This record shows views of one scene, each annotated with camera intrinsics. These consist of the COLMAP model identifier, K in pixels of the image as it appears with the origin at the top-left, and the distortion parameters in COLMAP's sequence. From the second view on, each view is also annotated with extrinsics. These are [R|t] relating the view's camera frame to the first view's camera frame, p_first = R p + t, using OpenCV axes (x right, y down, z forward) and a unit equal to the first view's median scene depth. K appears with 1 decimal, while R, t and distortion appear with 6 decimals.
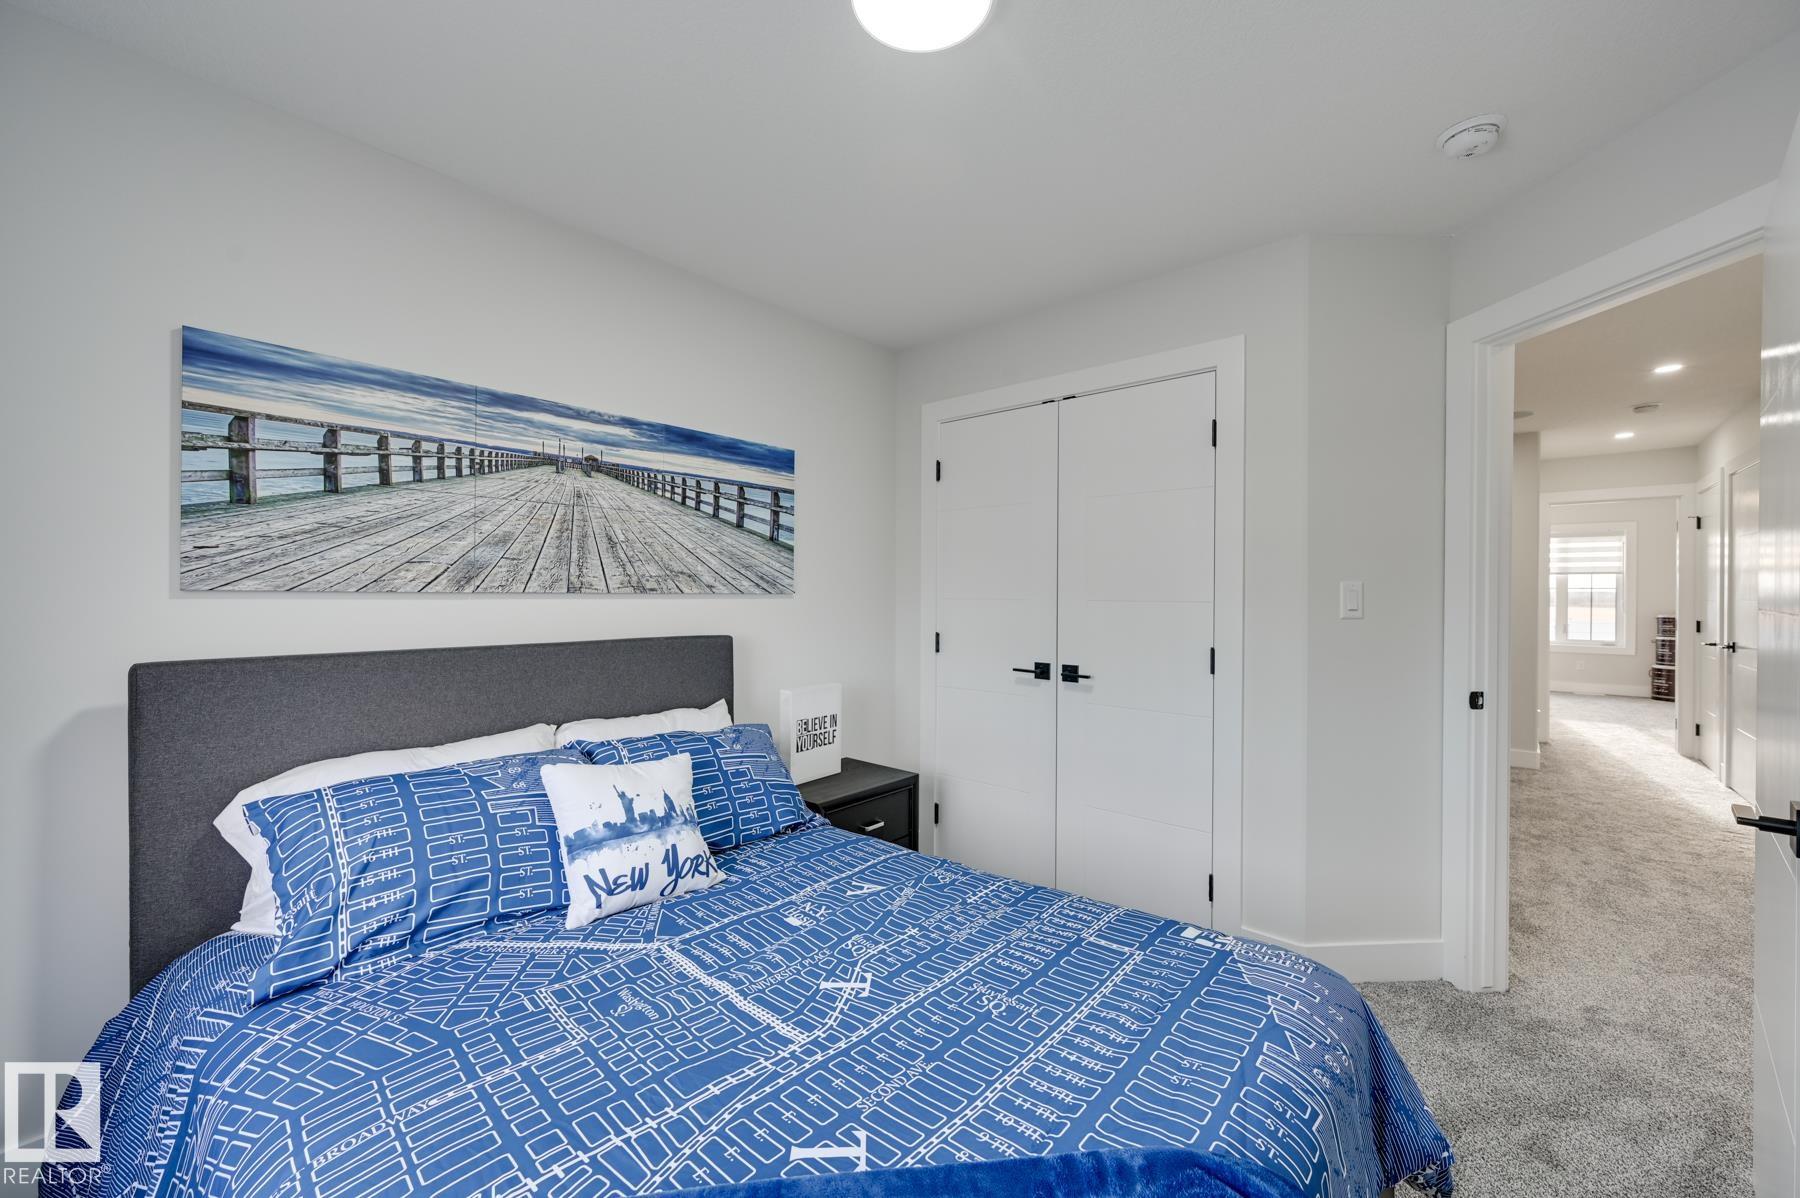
lens RADIAL K [[711.8, 0, 903.7], [0, 711.8, 595.0], [0, 0, 1]] dist [-0.002190, -0.000431]
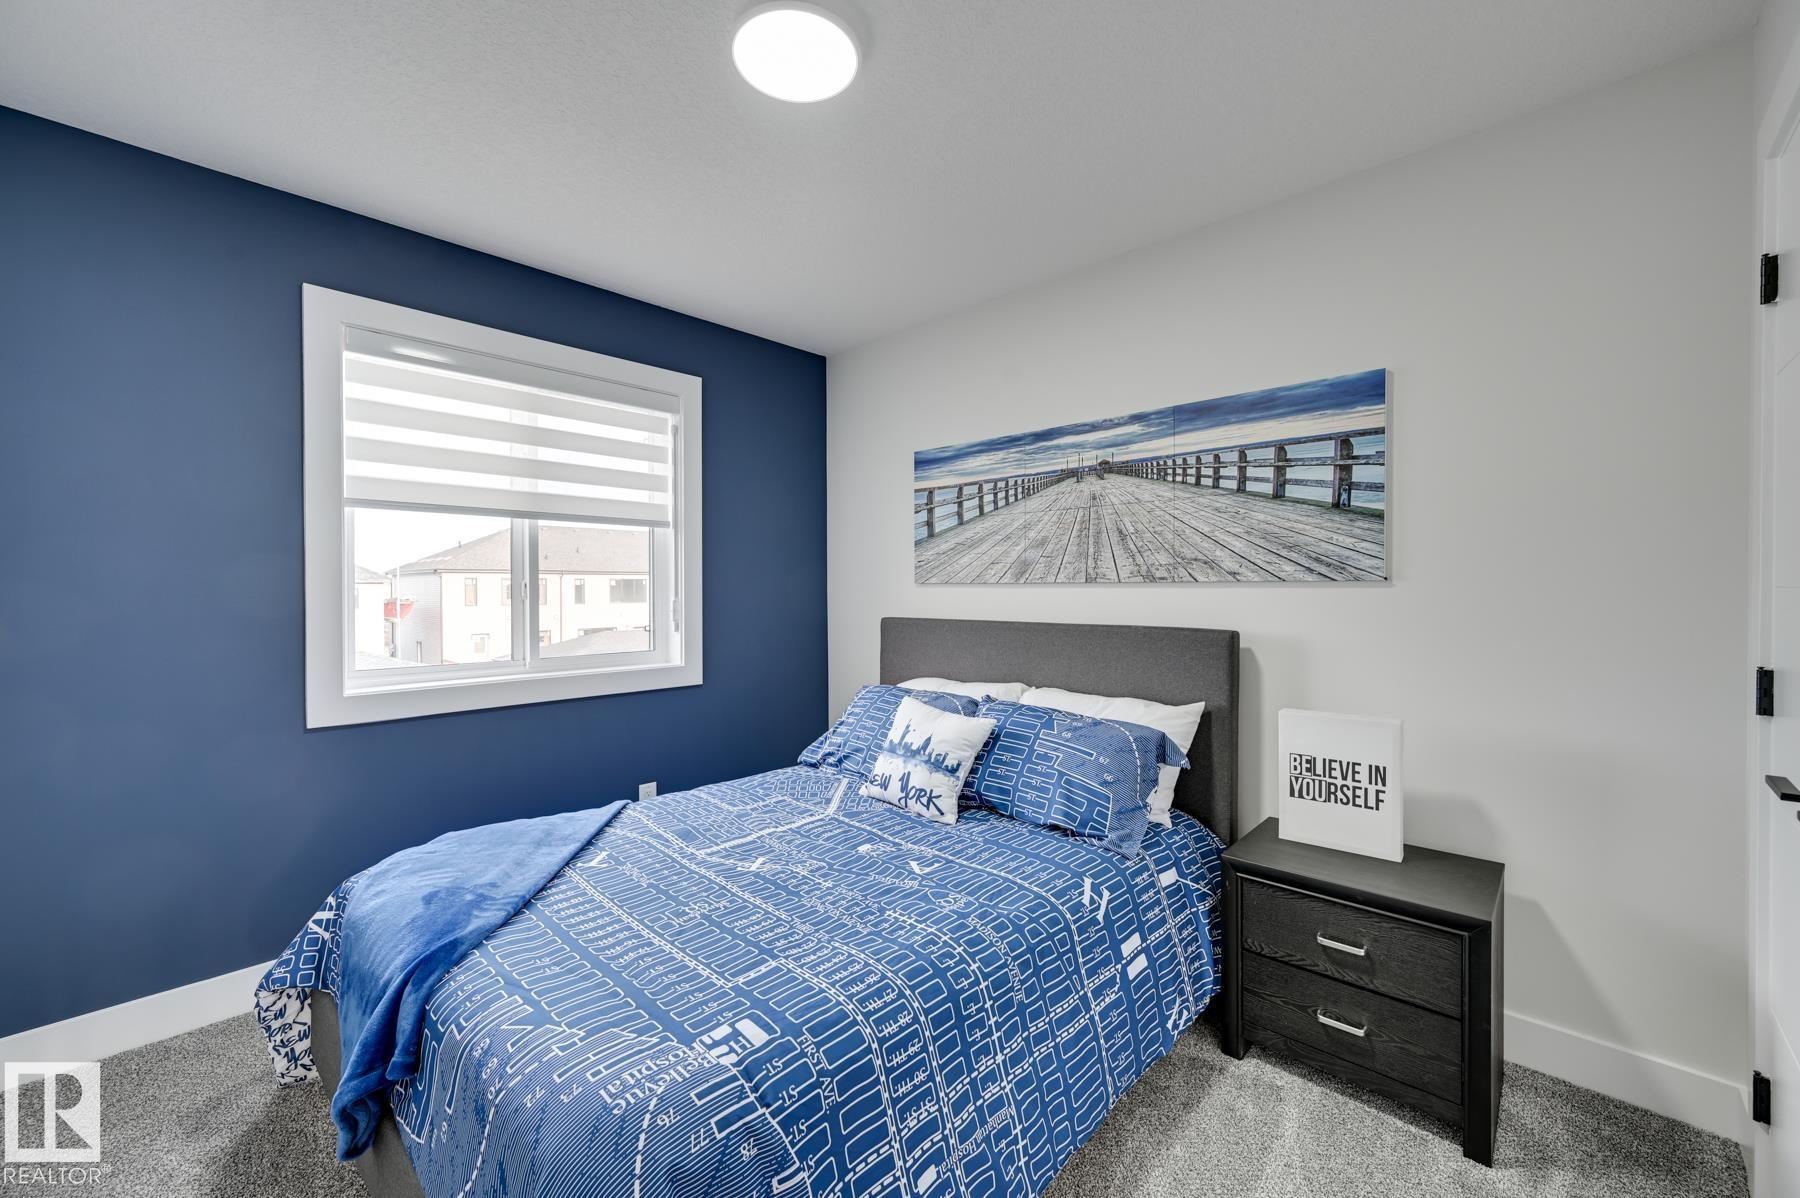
lens RADIAL K [[711.8, 0, 898.7], [0, 711.8, 595.6], [0, 0, 1]] dist [-0.002190, -0.000431]
pose [[-0.051212, 0.008458, -0.998652, 0.776347], [0.002023, 0.999963, 0.008365, 0.008867], [0.998686, -0.001592, -0.051227, 0.814792]]
